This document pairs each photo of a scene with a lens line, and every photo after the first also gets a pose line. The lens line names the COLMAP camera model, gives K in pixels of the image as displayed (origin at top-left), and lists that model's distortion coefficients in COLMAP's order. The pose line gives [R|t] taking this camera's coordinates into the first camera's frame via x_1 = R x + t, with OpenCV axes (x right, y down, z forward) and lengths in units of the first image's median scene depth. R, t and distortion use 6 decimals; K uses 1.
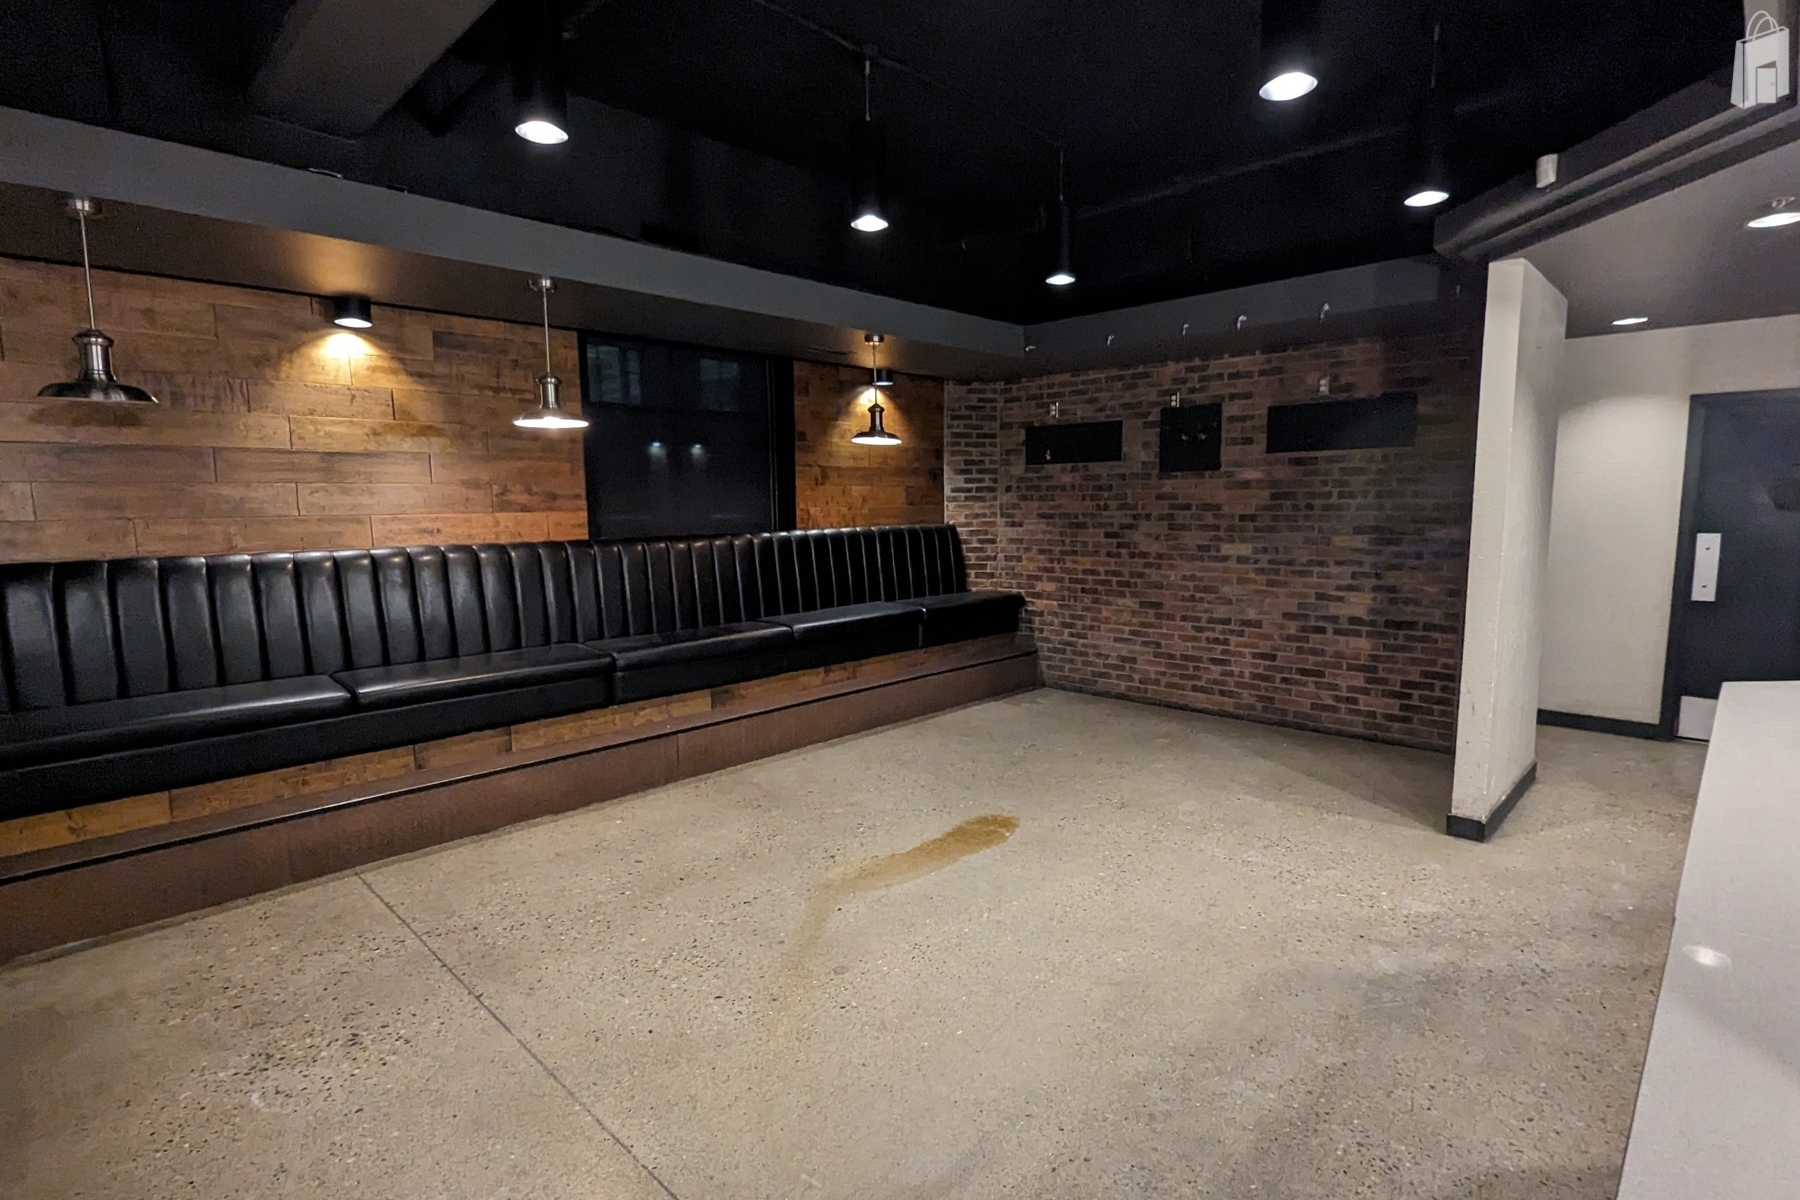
lens RADIAL K [[870.0, 0, 913.6], [0, 870.0, 597.7], [0, 0, 1]] dist [-0.014411, -0.001830]
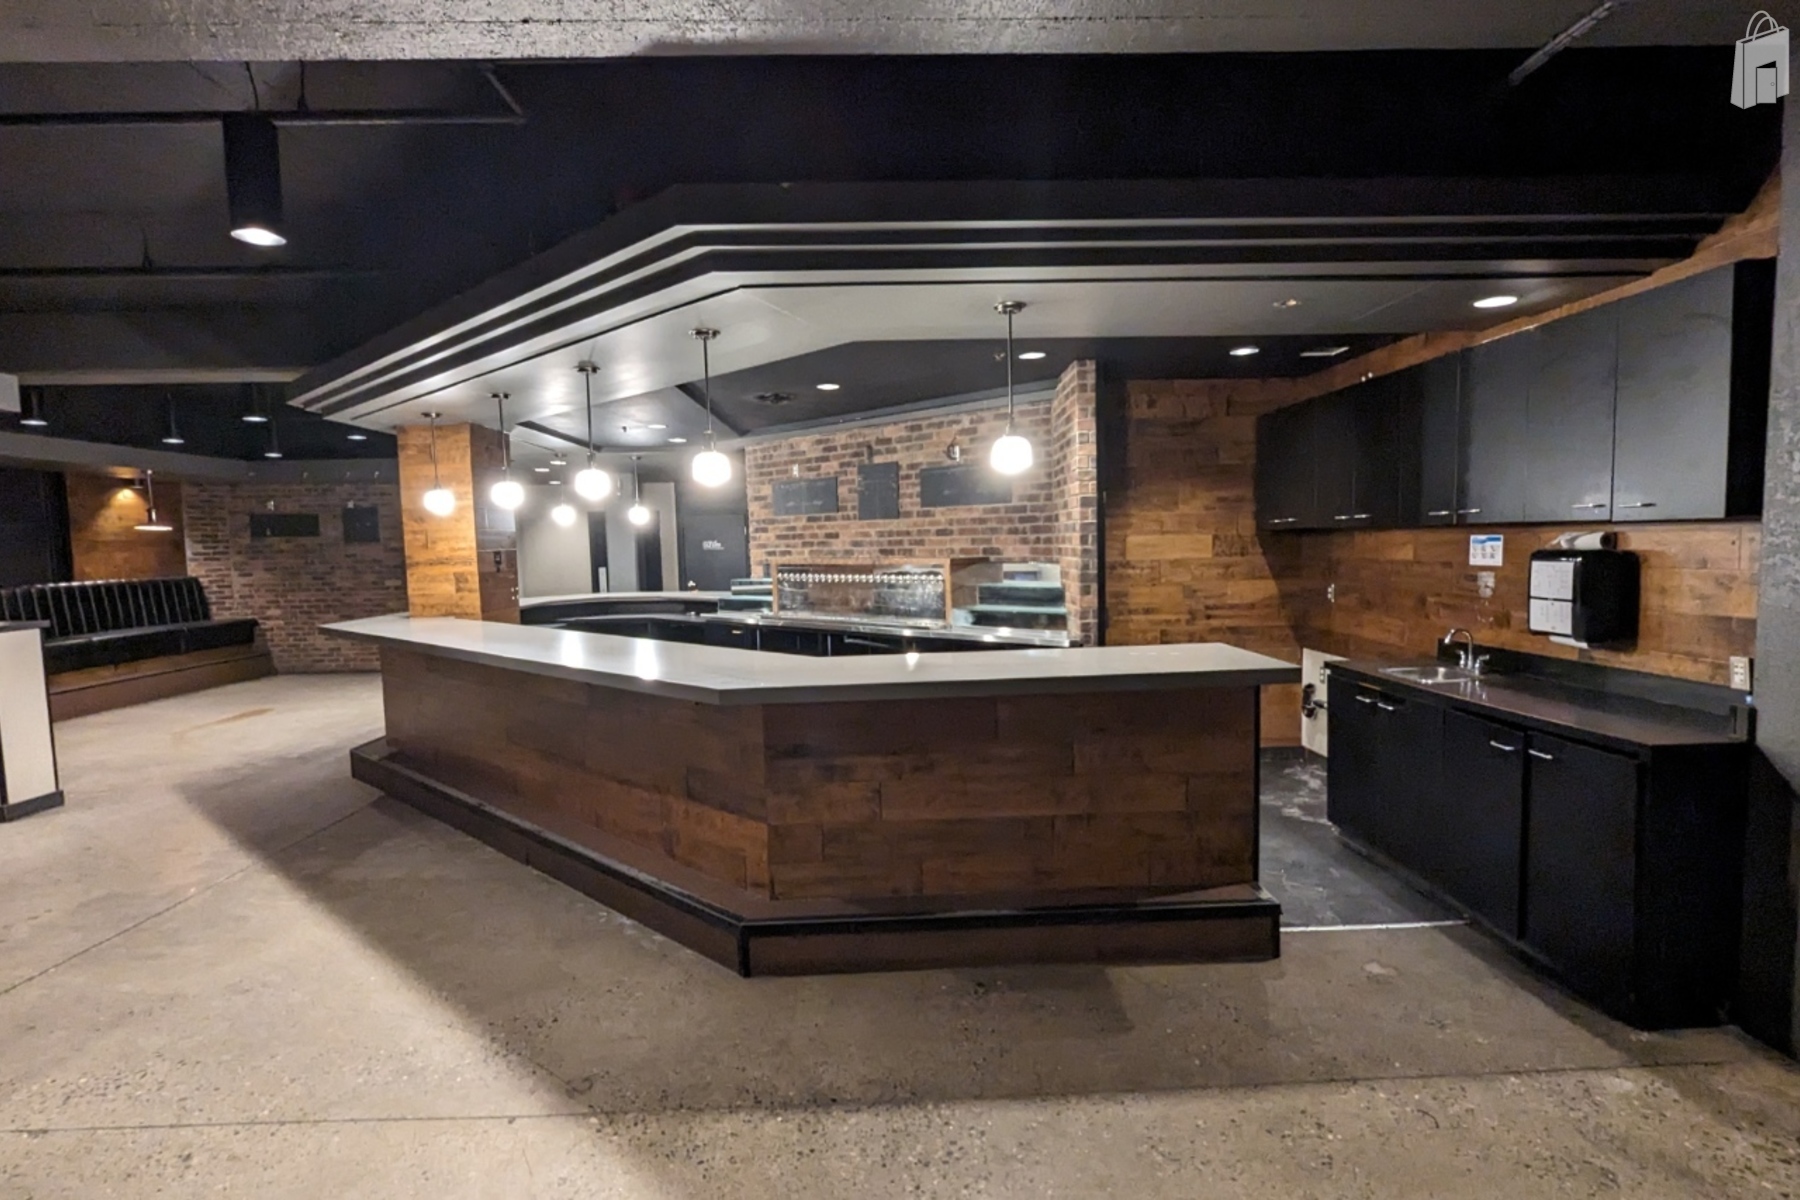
lens RADIAL K [[878.2, 0, 912.5], [0, 878.2, 612.5], [0, 0, 1]] dist [-0.002697, 0.001569]
pose [[0.696084, -0.062896, 0.715200, -0.266055], [0.097028, 0.995258, -0.006909, 0.160986], [-0.711374, 0.074204, 0.698886, -1.397623]]
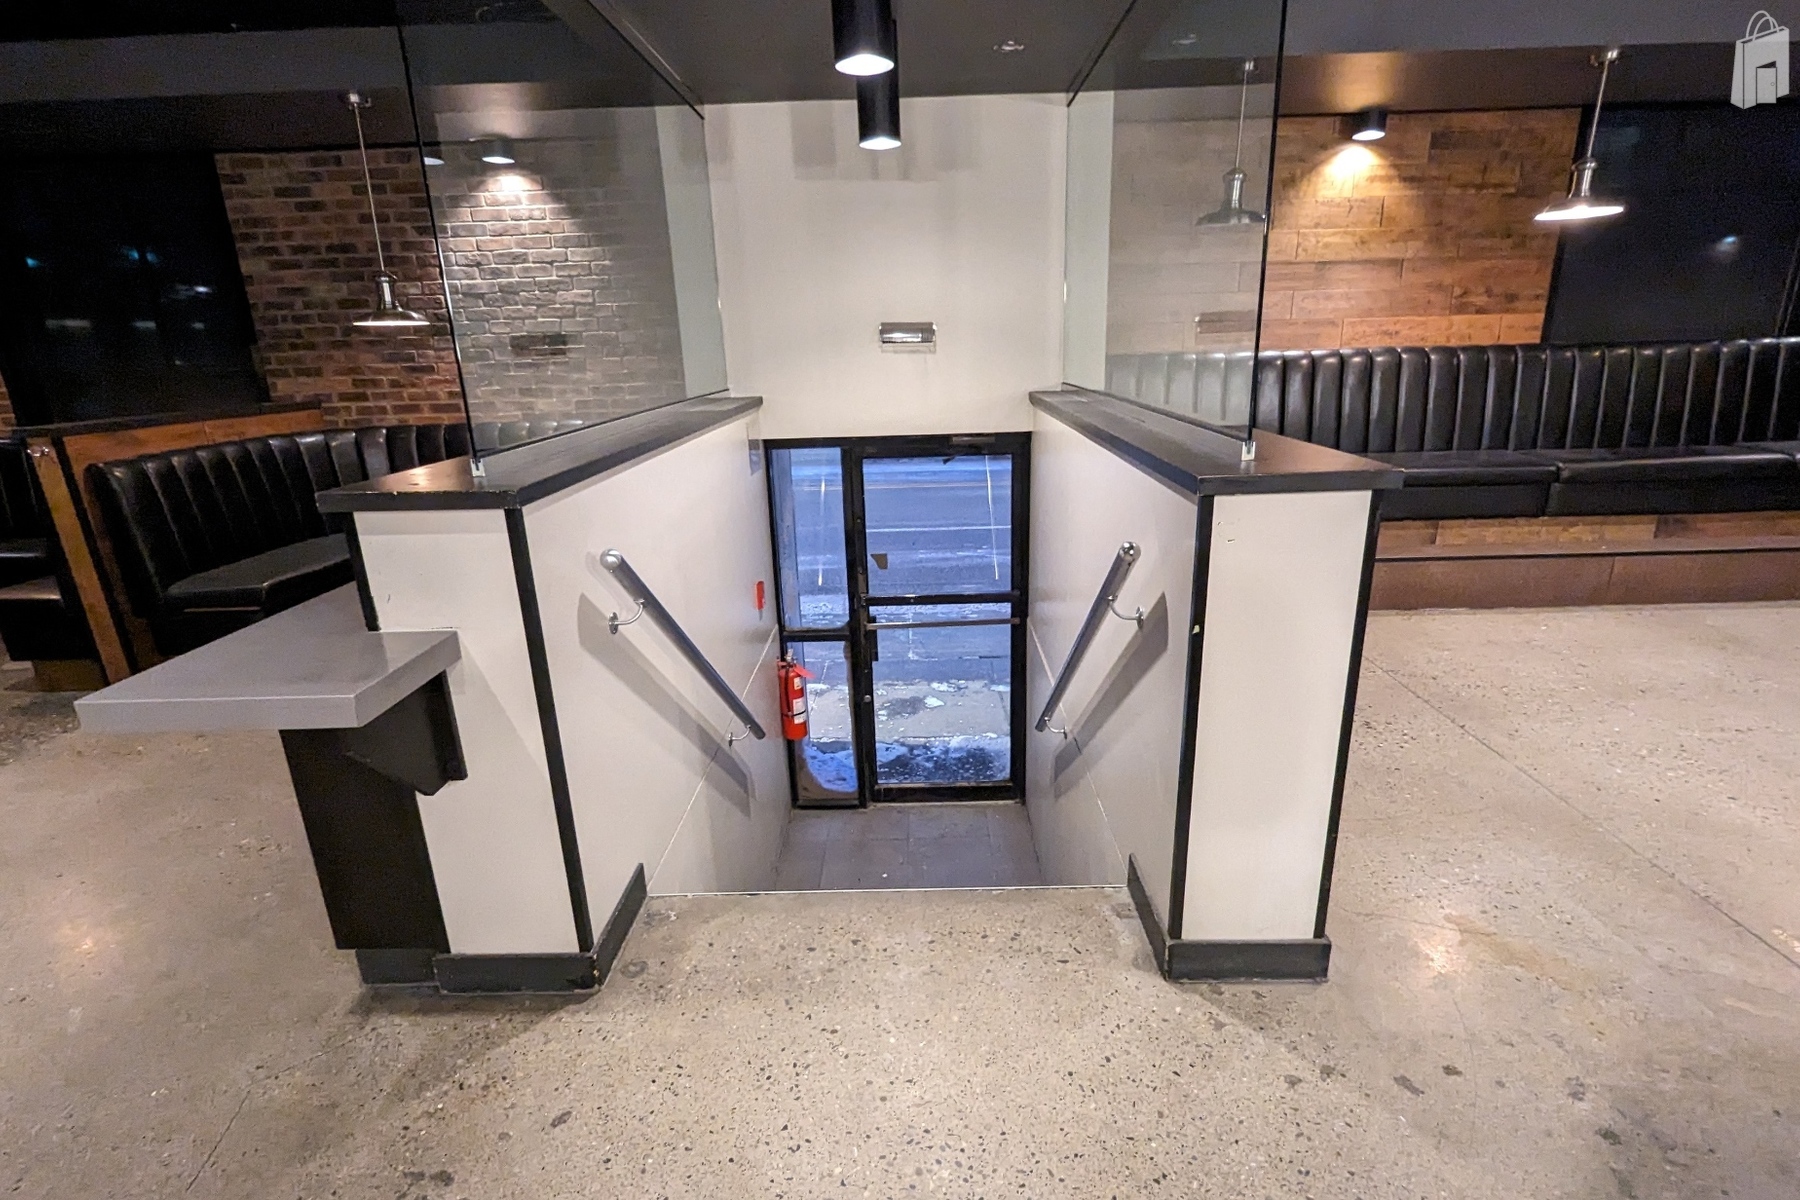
lens RADIAL K [[878.2, 0, 895.3], [0, 878.2, 601.2], [0, 0, 1]] dist [-0.002697, 0.001569]
pose [[0.685473, 0.199917, -0.700114, -0.126559], [-0.060590, 0.973893, 0.218772, 0.041990], [0.725573, -0.107543, 0.679690, -0.211464]]
